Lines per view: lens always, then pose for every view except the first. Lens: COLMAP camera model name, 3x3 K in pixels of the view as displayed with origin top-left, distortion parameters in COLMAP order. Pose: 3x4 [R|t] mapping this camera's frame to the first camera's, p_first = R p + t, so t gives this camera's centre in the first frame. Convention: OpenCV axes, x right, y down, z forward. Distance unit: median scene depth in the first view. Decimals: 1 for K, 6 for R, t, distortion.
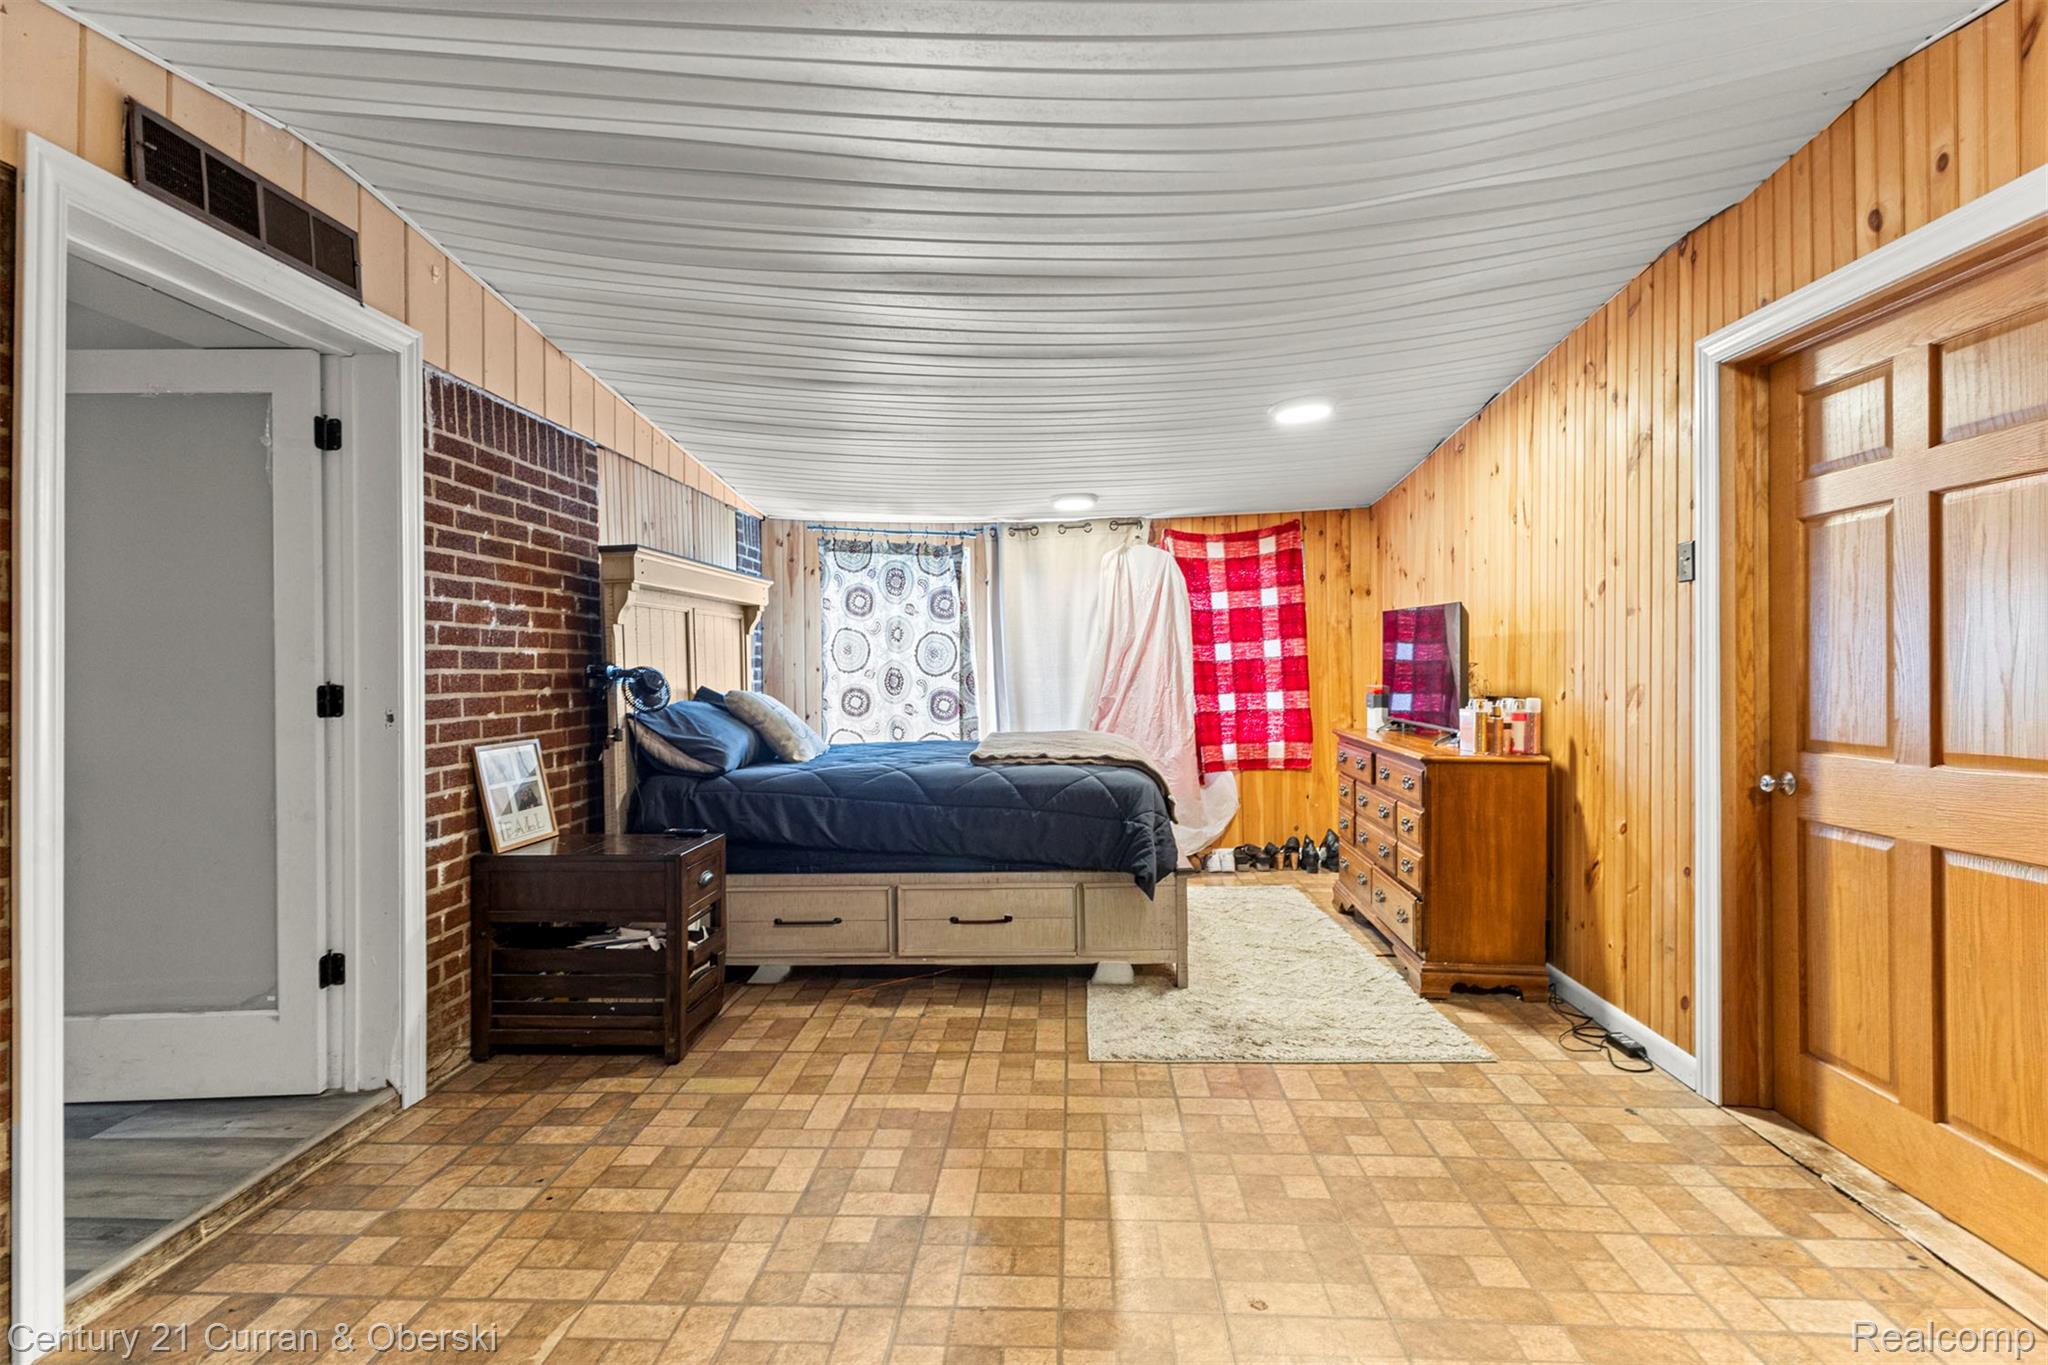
lens RADIAL K [[988.7, 0, 1024.1], [0, 988.7, 657.9], [0, 0, 1]] dist [0.035319, 0.000203]
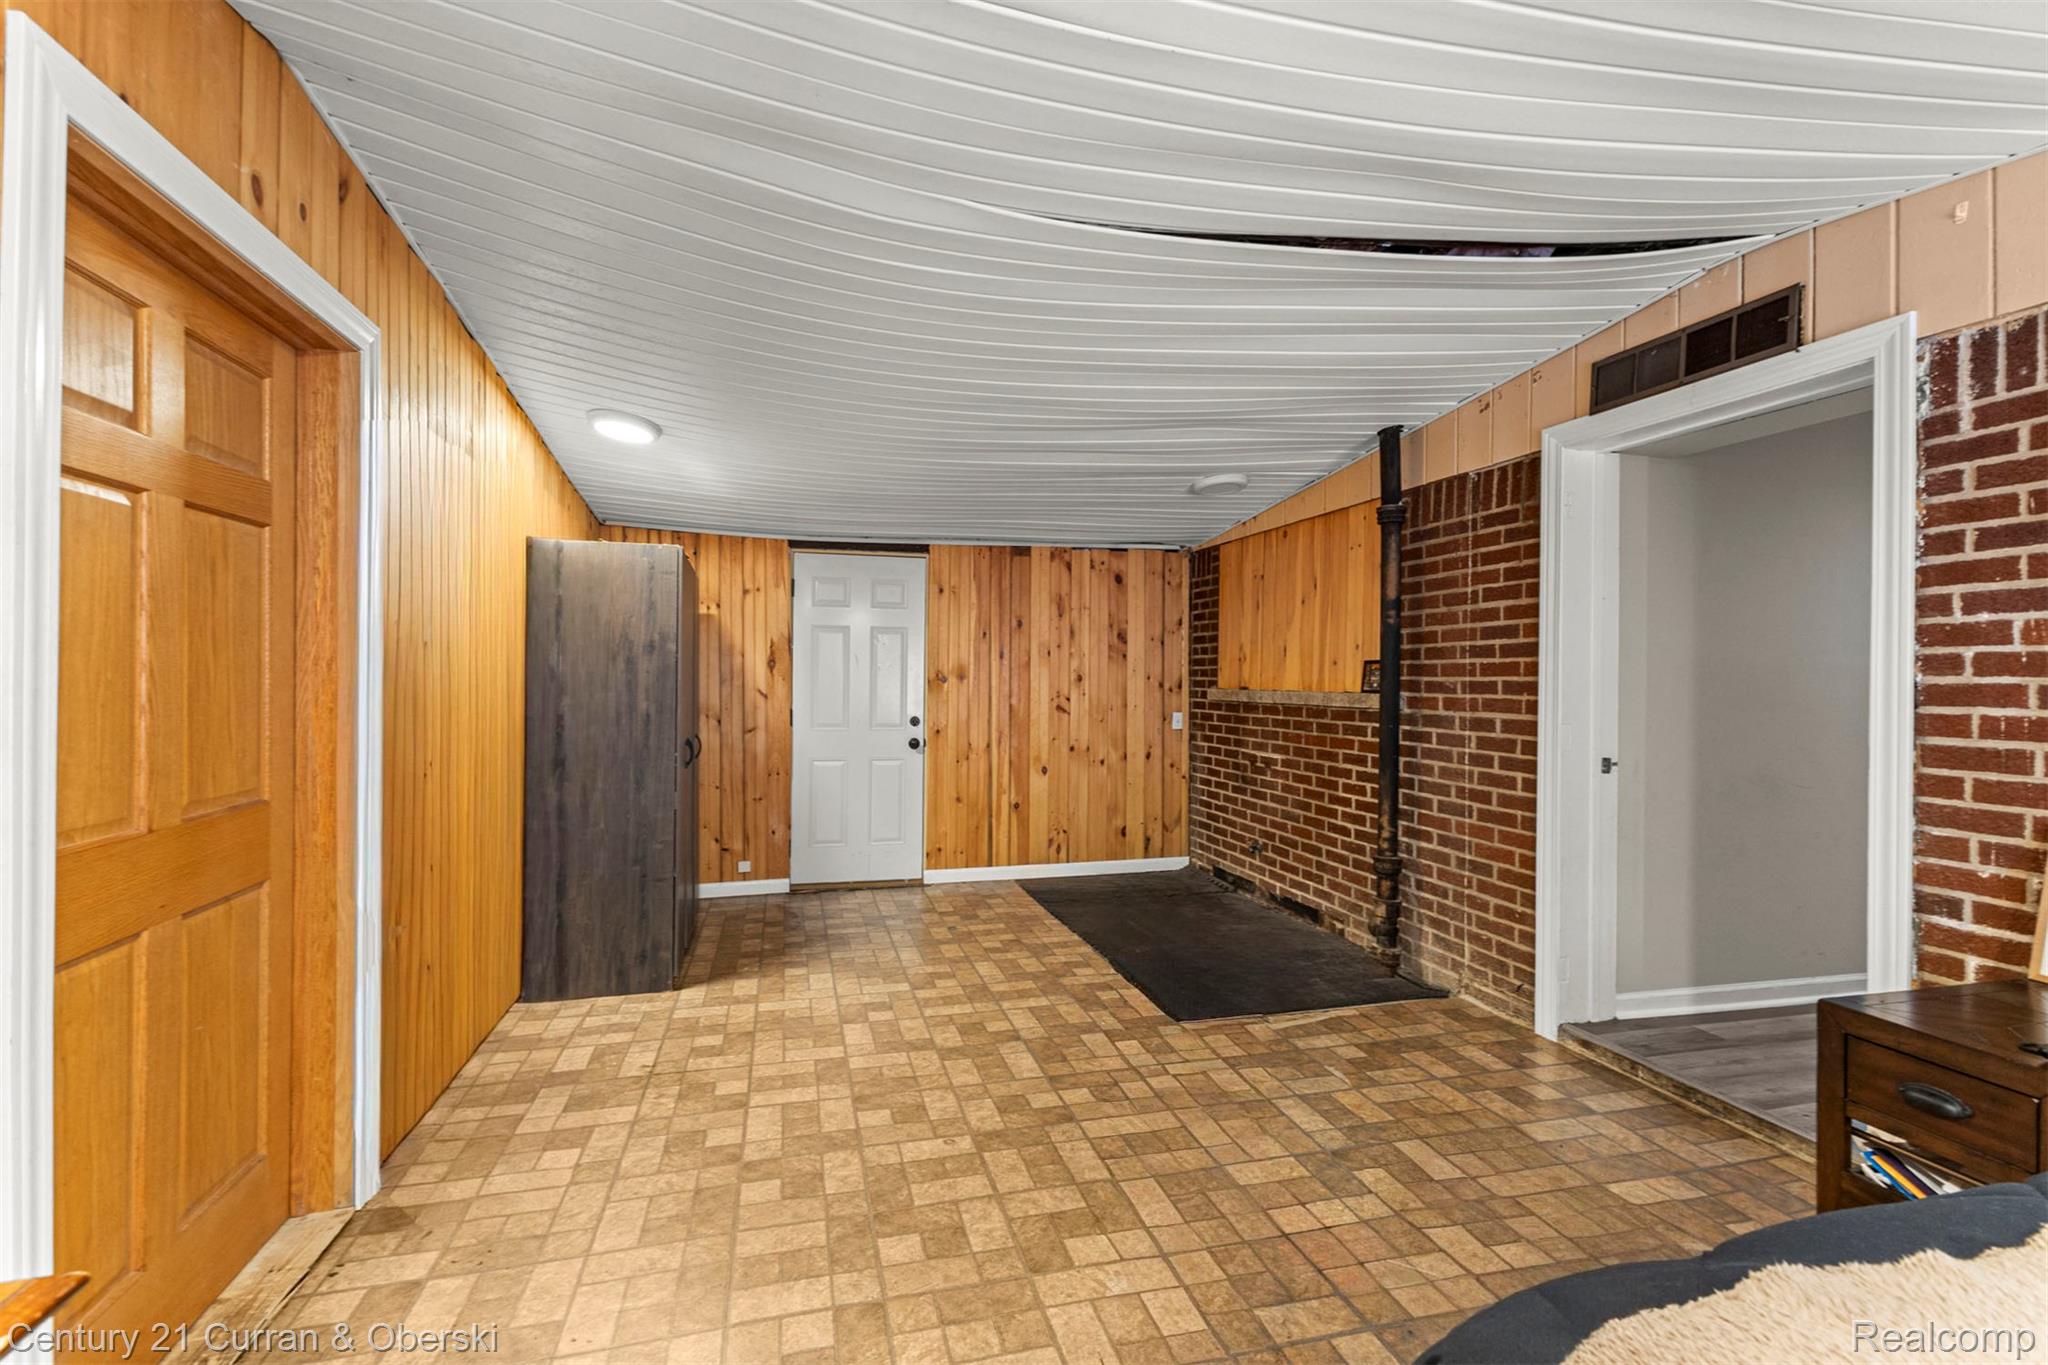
lens RADIAL K [[899.2, 0, 1043.4], [0, 899.2, 694.9], [0, 0, 1]] dist [0.000582, -0.000242]
pose [[-0.945014, 0.002621, -0.327019, 0.403266], [-0.000773, 0.999947, 0.010248, -0.006876], [0.327028, 0.009938, -0.944962, 1.731962]]
